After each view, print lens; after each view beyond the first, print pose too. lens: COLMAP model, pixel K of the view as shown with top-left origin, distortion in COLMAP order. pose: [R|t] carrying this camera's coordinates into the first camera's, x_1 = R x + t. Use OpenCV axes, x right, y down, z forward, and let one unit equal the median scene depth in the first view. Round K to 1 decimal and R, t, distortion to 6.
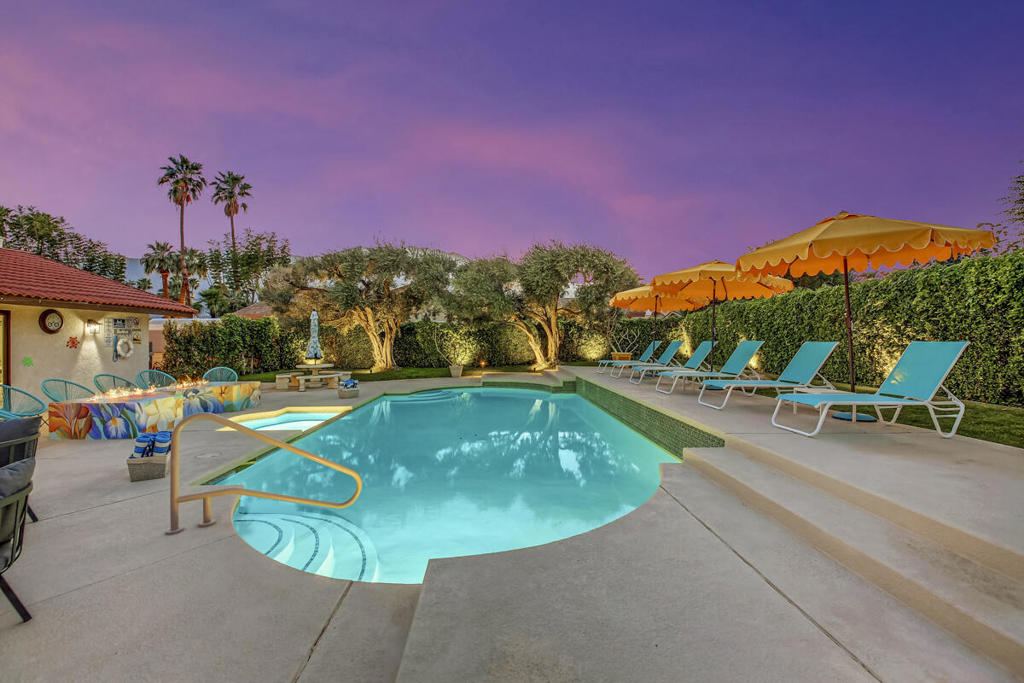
lens RADIAL K [[392.7, 0, 523.2], [0, 392.7, 341.6], [0, 0, 1]] dist [-0.044677, -0.000140]
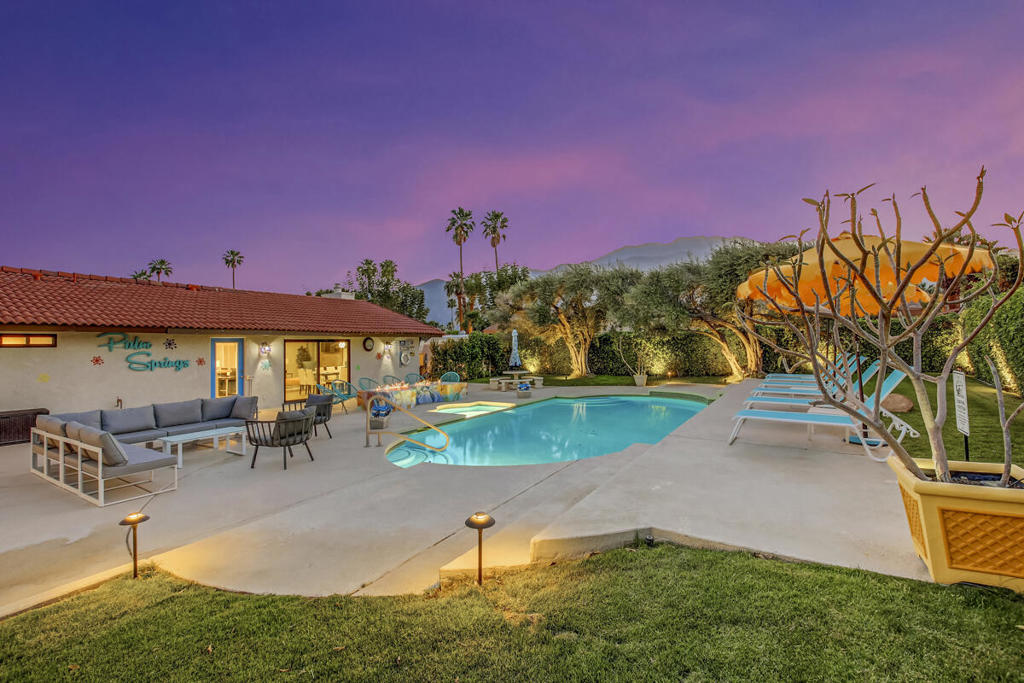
lens RADIAL K [[413.8, 0, 512.0], [0, 413.8, 341.5], [0, 0, 1]] dist [-0.039374, -0.000511]
pose [[0.798000, -0.019190, -0.602351, 0.206874], [0.012756, 0.999807, -0.014953, -0.014361], [0.602522, 0.004249, 0.798091, -0.074468]]
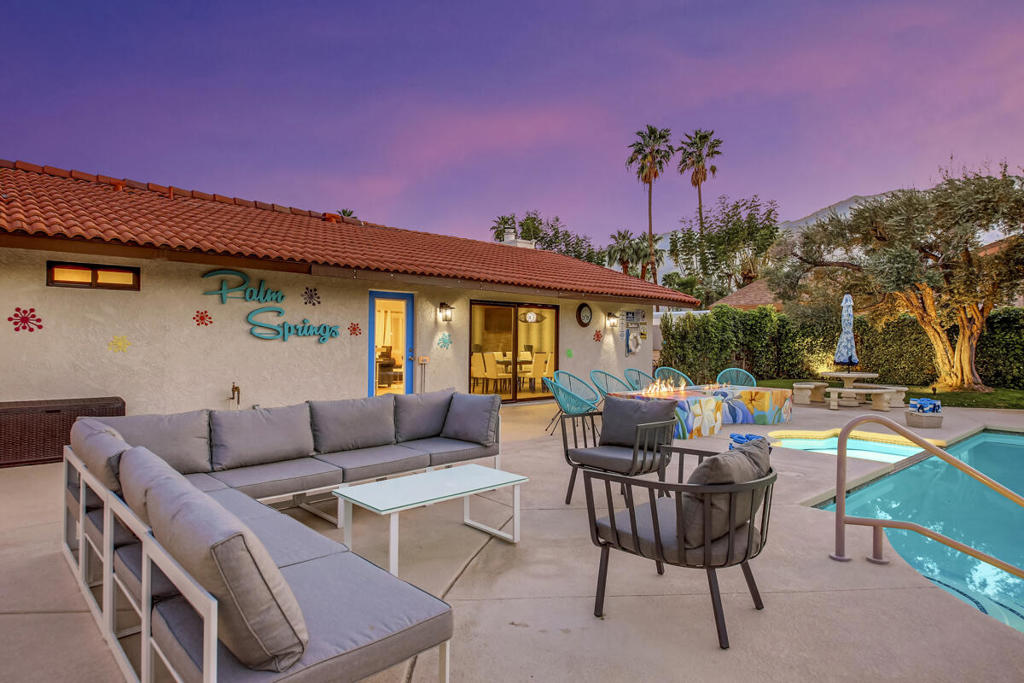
lens RADIAL K [[560.5, 0, 512.8], [0, 560.5, 354.3], [0, 0, 1]] dist [0.000082, -0.001490]
pose [[0.583141, 0.033168, -0.811694, -0.059196], [-0.017756, 0.999448, 0.028083, 0.007106], [0.812177, -0.001964, 0.583408, -0.044879]]
